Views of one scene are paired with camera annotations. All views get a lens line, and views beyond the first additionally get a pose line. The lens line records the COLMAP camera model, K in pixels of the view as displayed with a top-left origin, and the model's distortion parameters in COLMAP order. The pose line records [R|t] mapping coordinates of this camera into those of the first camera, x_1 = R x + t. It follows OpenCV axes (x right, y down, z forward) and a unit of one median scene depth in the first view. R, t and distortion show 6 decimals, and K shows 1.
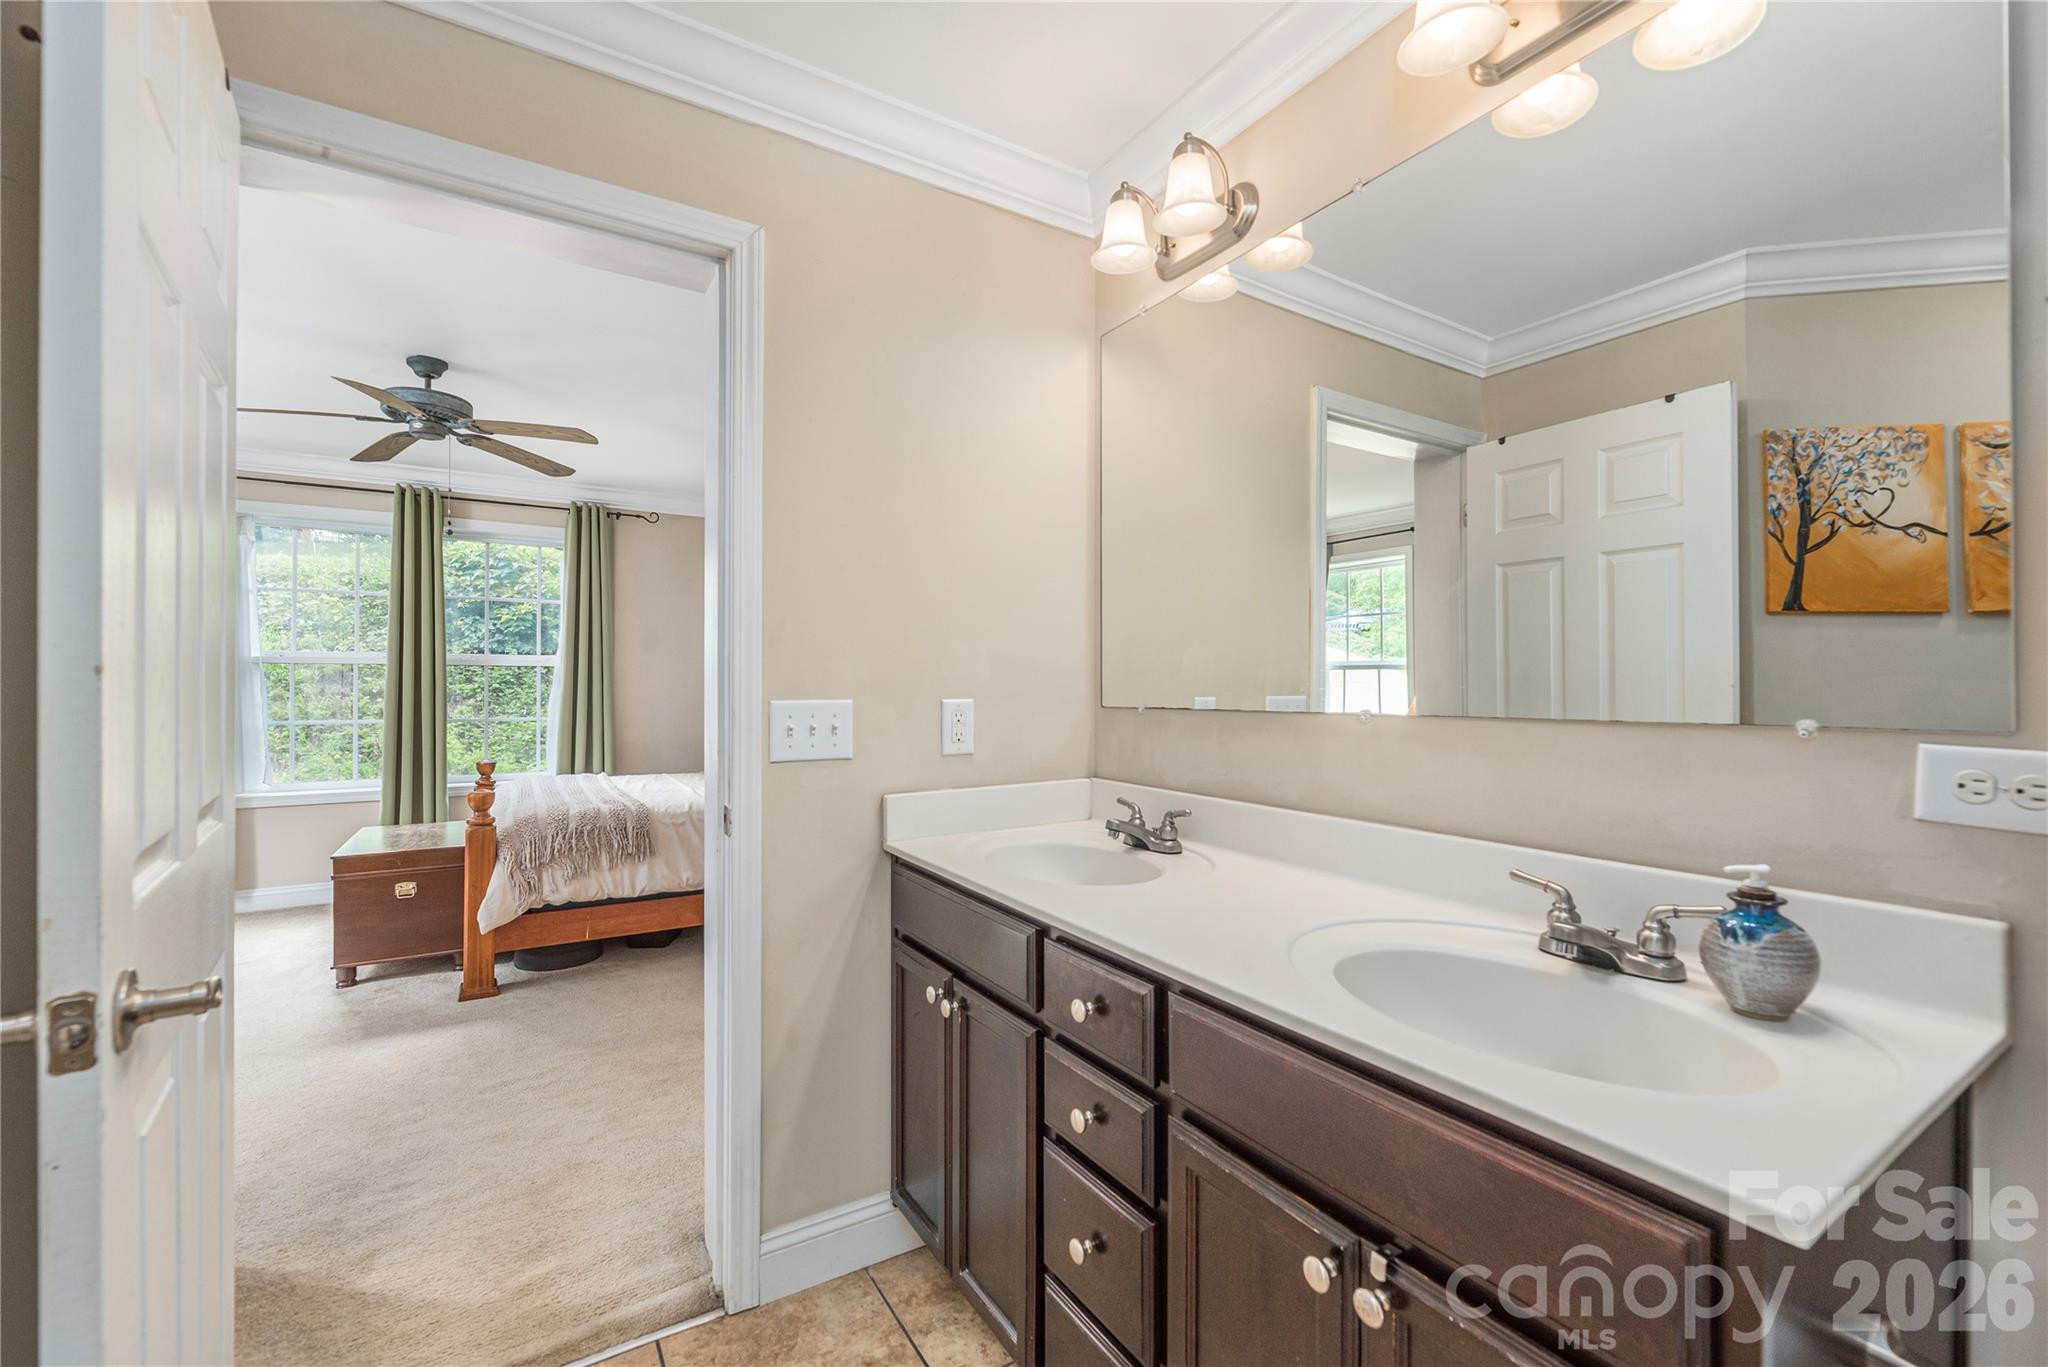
lens RADIAL K [[850.1, 0, 1028.6], [0, 850.1, 678.2], [0, 0, 1]] dist [-0.000211, -0.000172]
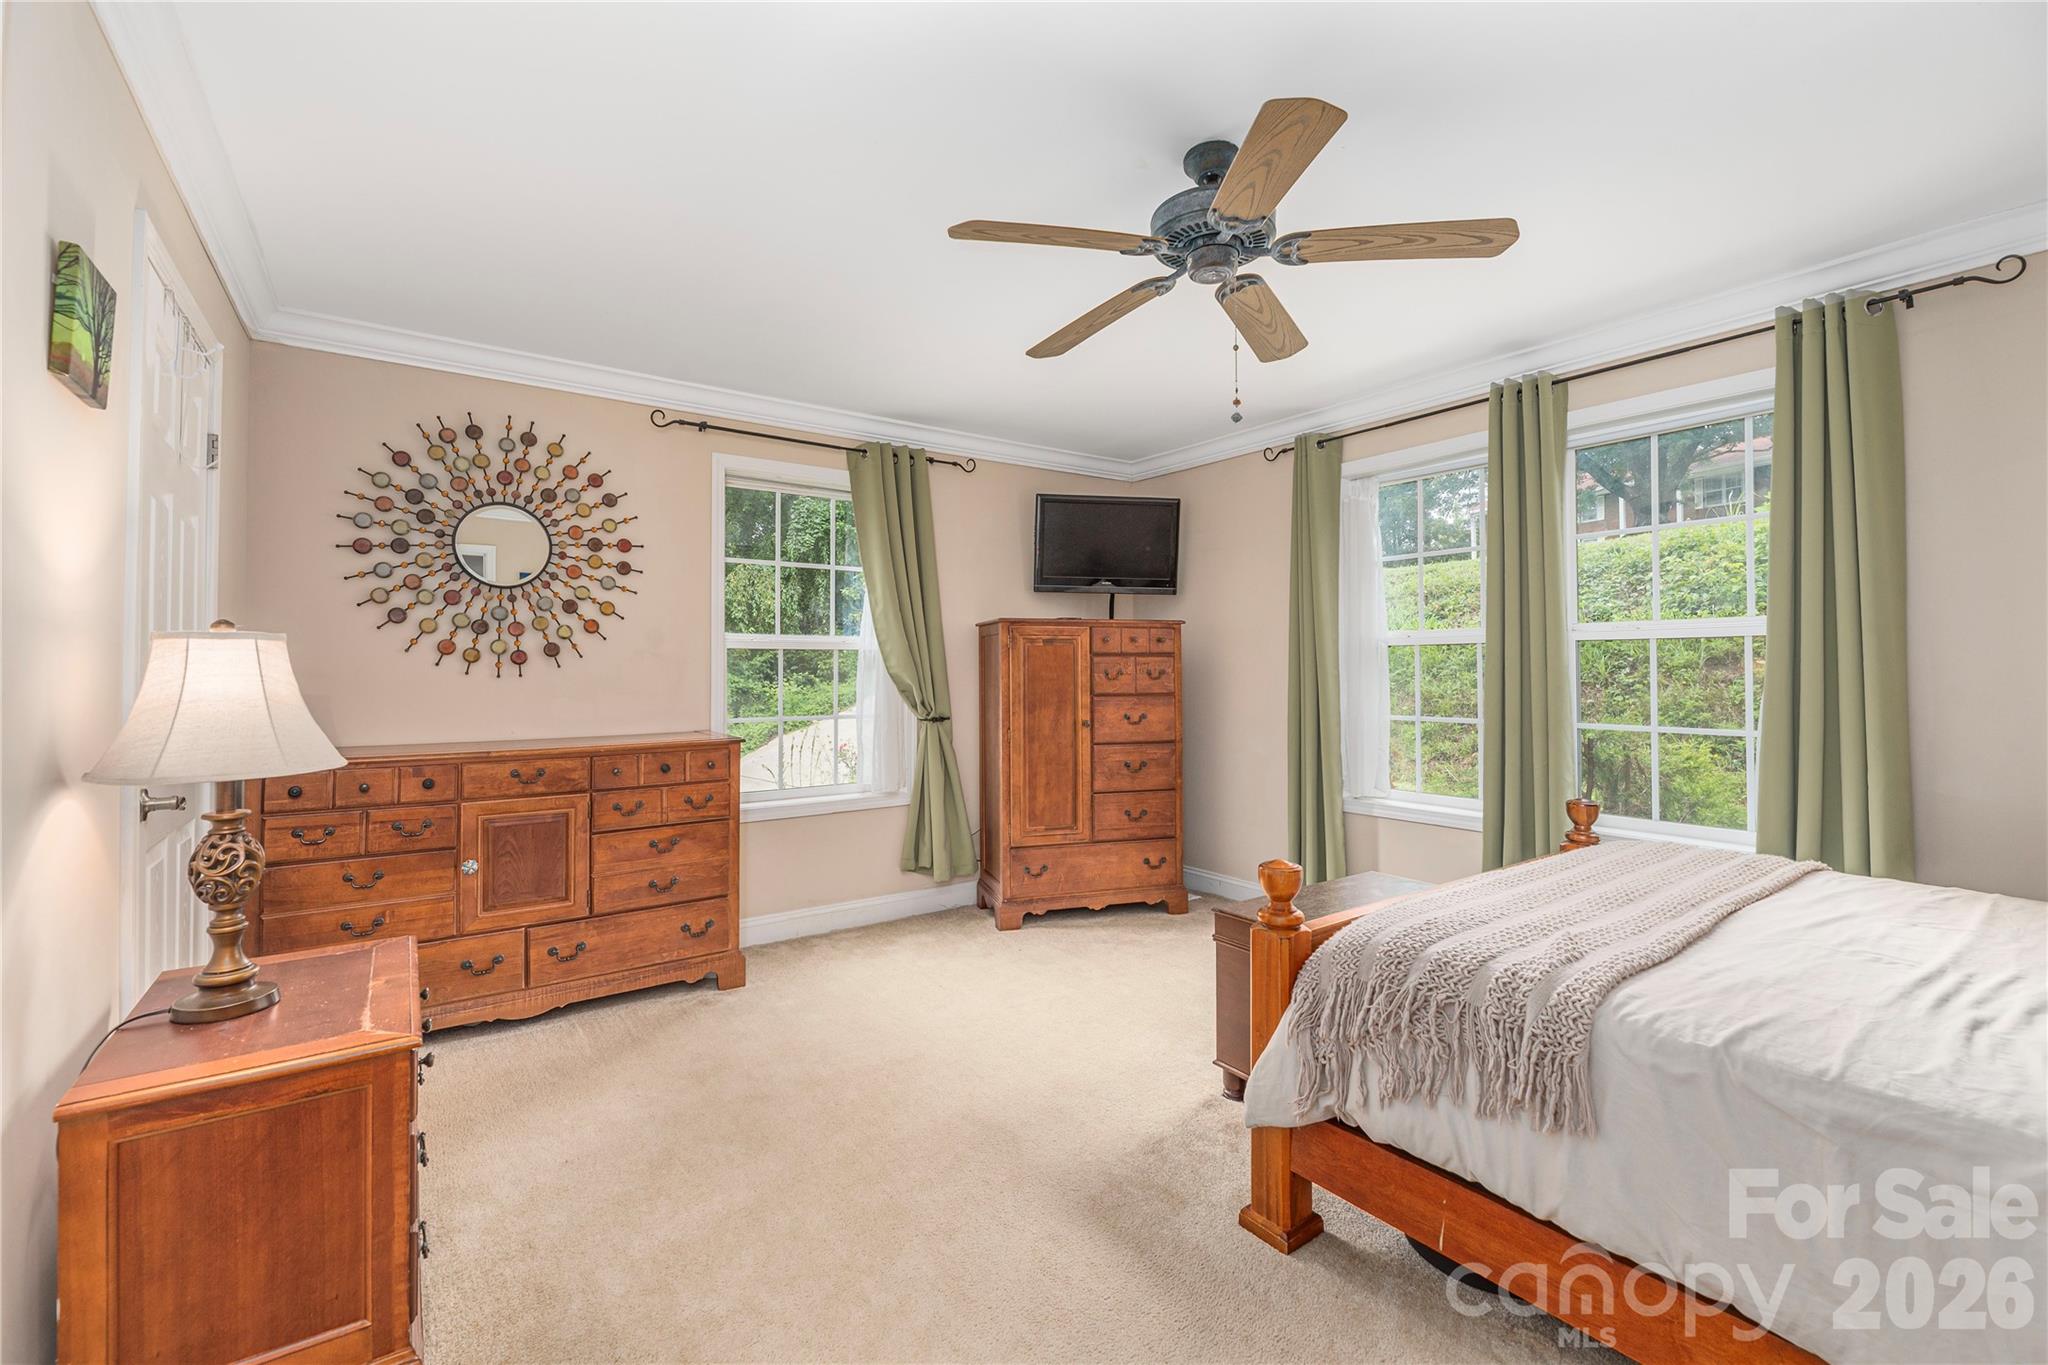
lens RADIAL K [[876.9, 0, 1024.0], [0, 876.9, 682.5], [0, 0, 1]] dist [-0.000270, 0.000059]
pose [[0.061126, 0.006083, -0.998112, -0.075487], [0.005453, 0.999964, 0.006428, 0.006121], [0.998115, -0.005835, 0.061091, 0.774461]]
